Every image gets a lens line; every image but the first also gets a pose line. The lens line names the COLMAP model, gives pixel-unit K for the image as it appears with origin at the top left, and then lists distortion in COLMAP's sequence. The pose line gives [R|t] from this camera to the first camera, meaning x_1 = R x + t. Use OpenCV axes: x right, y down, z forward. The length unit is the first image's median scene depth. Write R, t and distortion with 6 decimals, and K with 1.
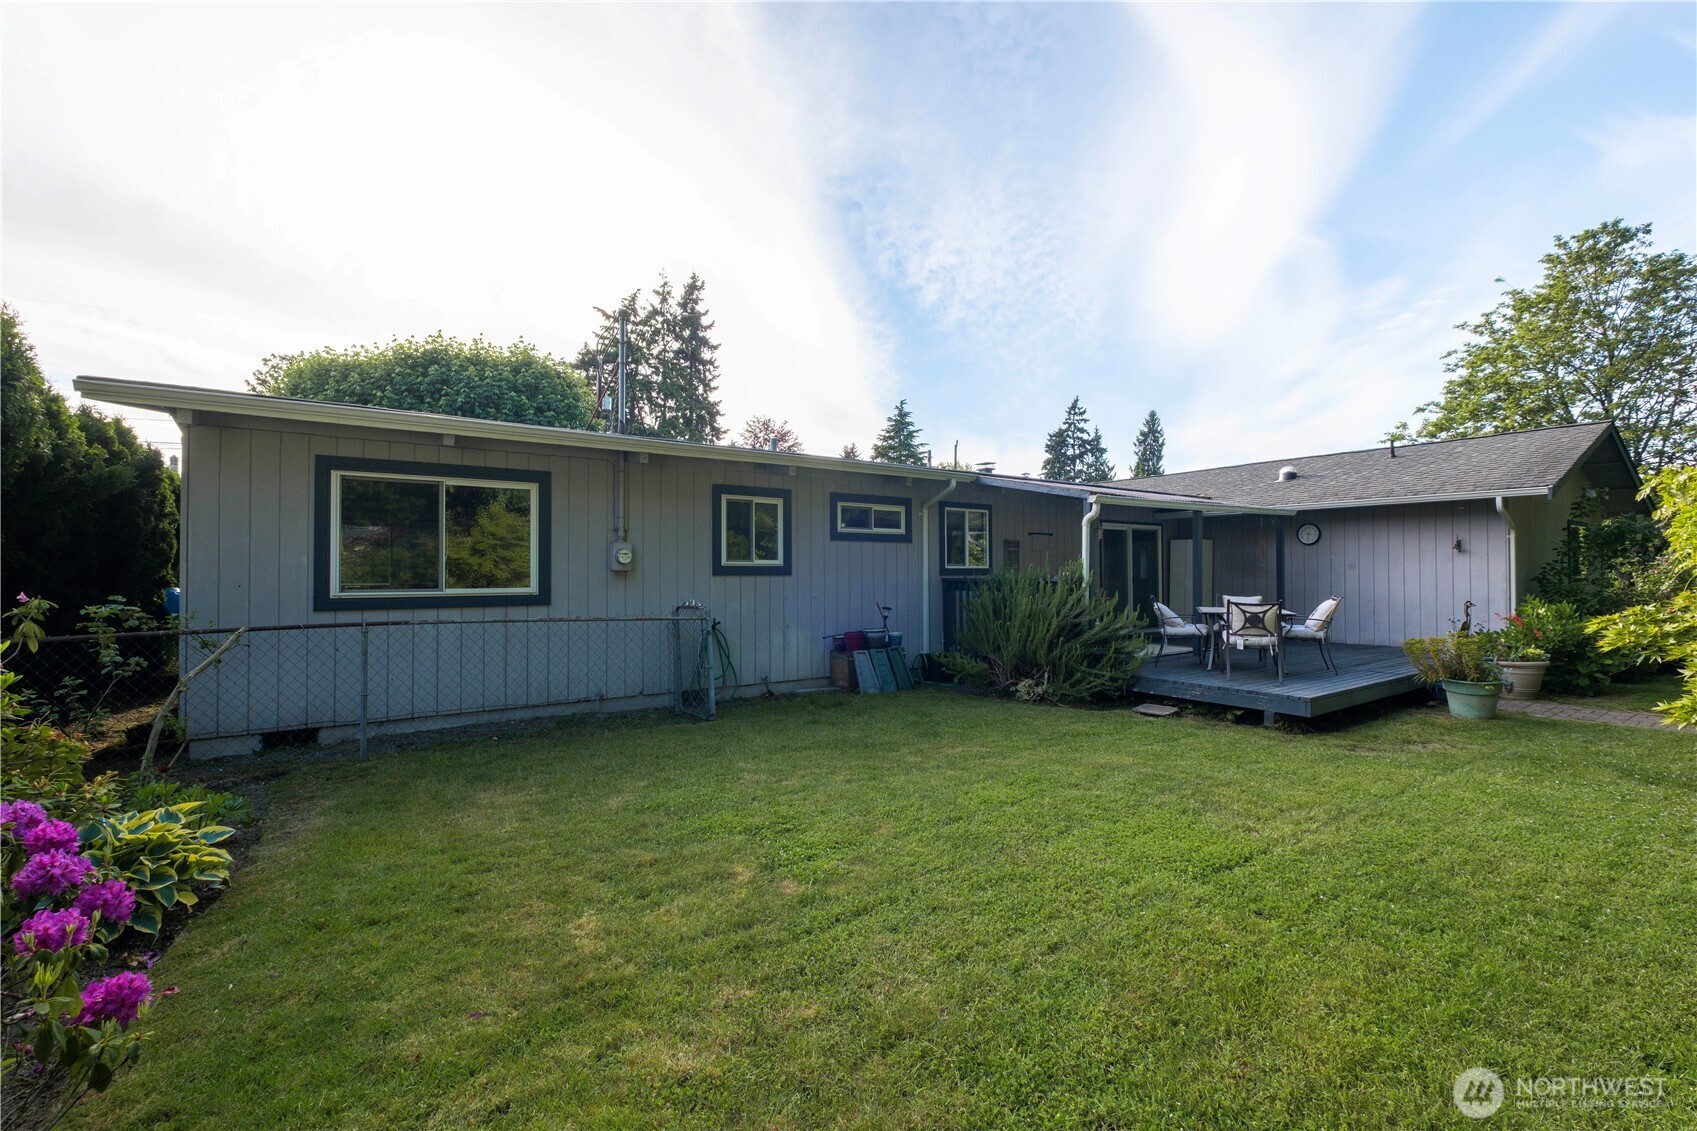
lens RADIAL K [[728.0, 0, 843.5], [0, 728.0, 561.2], [0, 0, 1]] dist [0.002654, -0.003855]
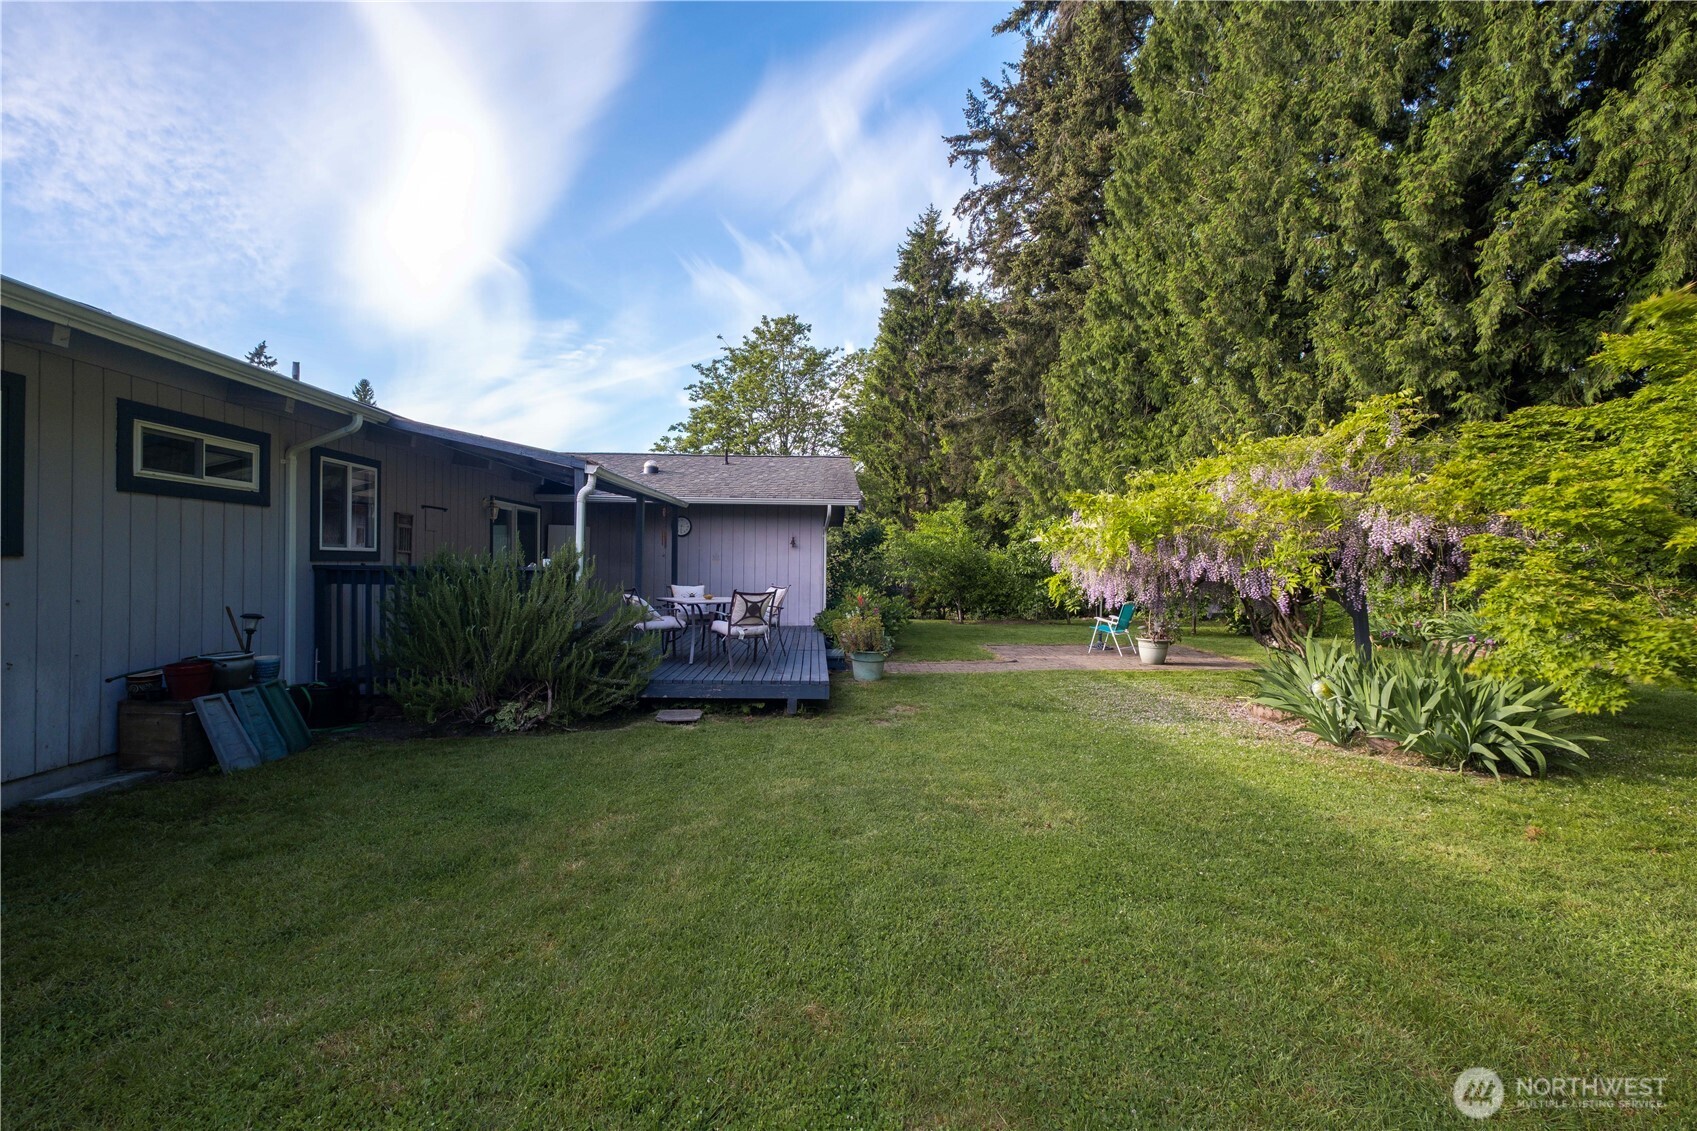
lens RADIAL K [[731.0, 0, 831.4], [0, 731.0, 566.0], [0, 0, 1]] dist [-0.009918, -0.000927]
pose [[0.547536, 0.006122, 0.836760, -0.170239], [-0.023371, 0.999695, 0.007979, 0.009142], [-0.836456, -0.023925, 0.547512, 0.293170]]
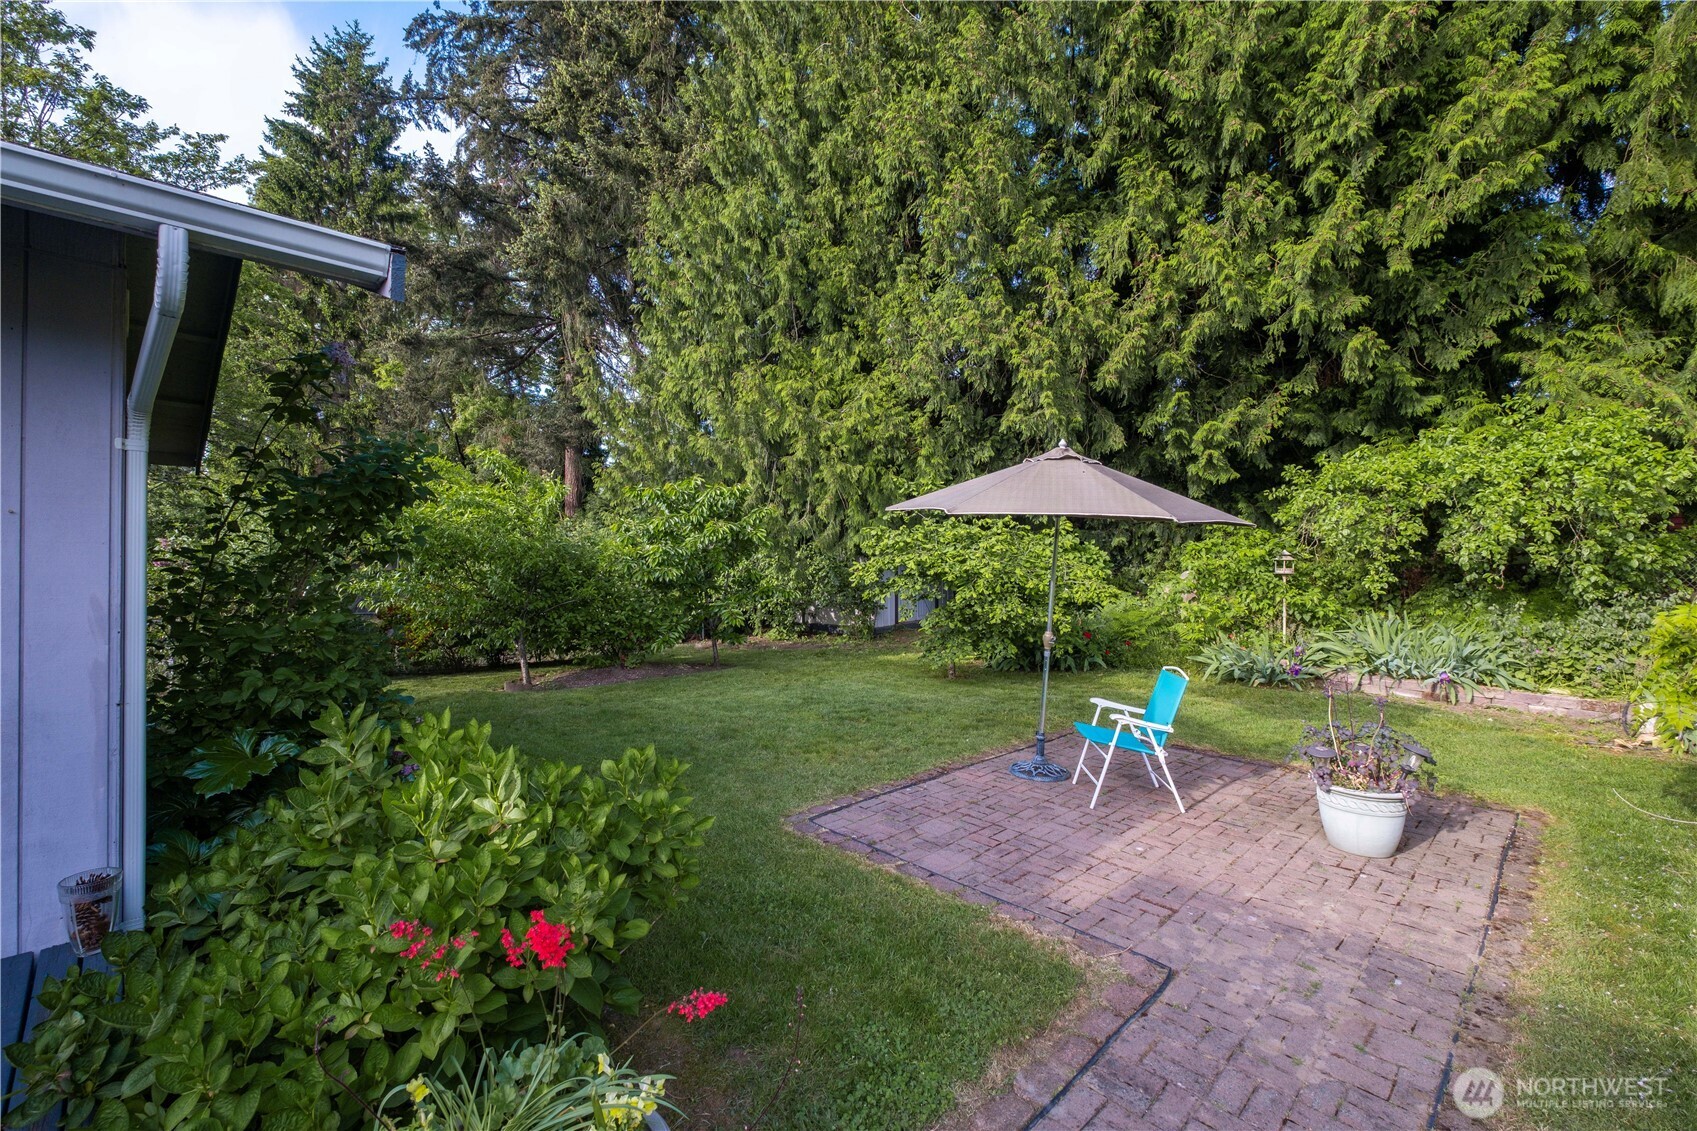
lens RADIAL K [[734.5, 0, 843.6], [0, 734.5, 559.6], [0, 0, 1]] dist [-0.006727, -0.001642]
pose [[-0.182028, -0.001495, 0.983292, 0.671855], [-0.026219, 0.999651, -0.003334, -0.000777], [-0.982944, -0.026388, -0.182004, 0.865121]]
